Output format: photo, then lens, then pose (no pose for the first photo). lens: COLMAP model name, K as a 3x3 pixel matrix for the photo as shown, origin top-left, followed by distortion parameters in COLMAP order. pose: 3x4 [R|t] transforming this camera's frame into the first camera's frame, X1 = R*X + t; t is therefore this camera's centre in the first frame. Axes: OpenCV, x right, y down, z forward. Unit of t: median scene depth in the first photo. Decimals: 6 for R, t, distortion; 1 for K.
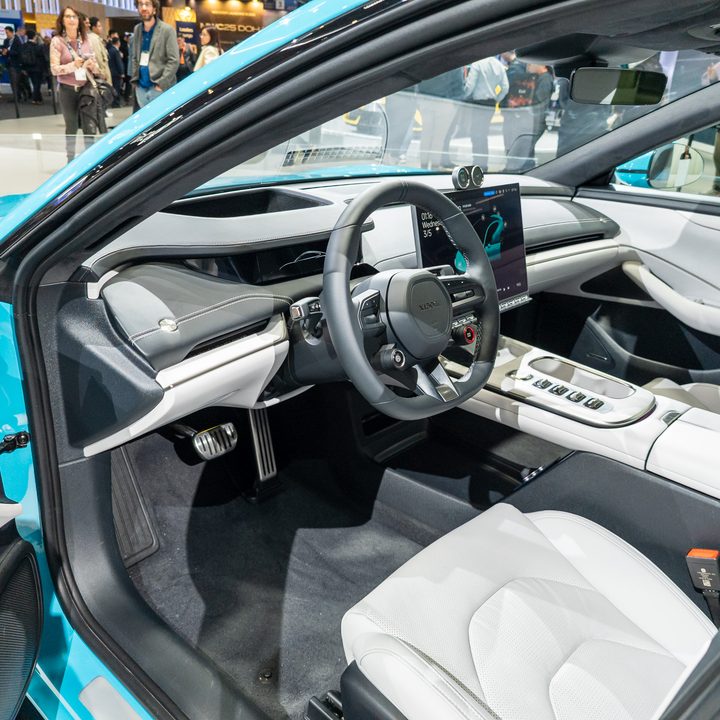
lens RADIAL K [[652.5, 0, 360.0], [0, 652.5, 360.0], [0, 0, 1]] dist [0.013141, 0.002128]
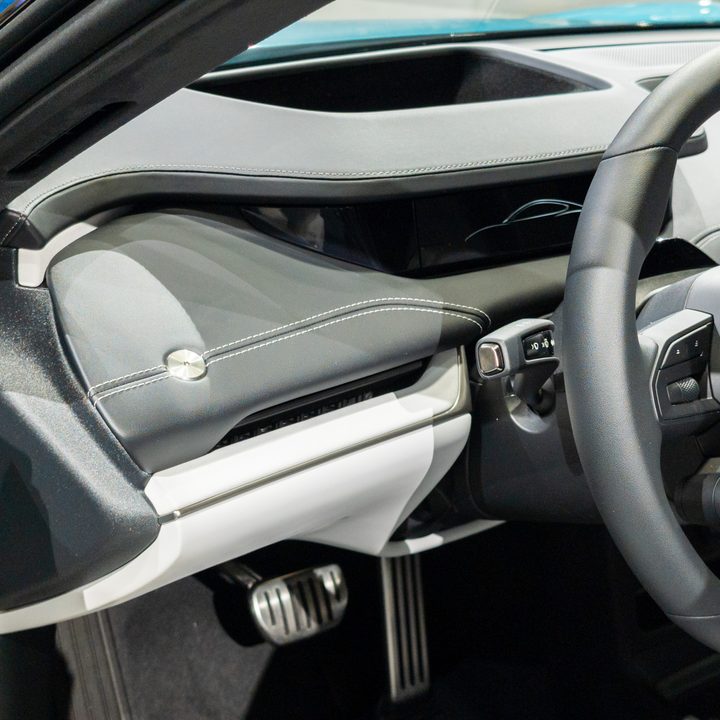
lens RADIAL K [[1293.8, 0, 360.0], [0, 1293.8, 360.0], [0, 0, 1]] dist [0.455941, -2.602892]
pose [[0.974471, 0.081567, -0.209174, -0.007865], [-0.086691, 0.996116, -0.015430, -0.046097], [0.207103, 0.033170, 0.977757, 0.177297]]
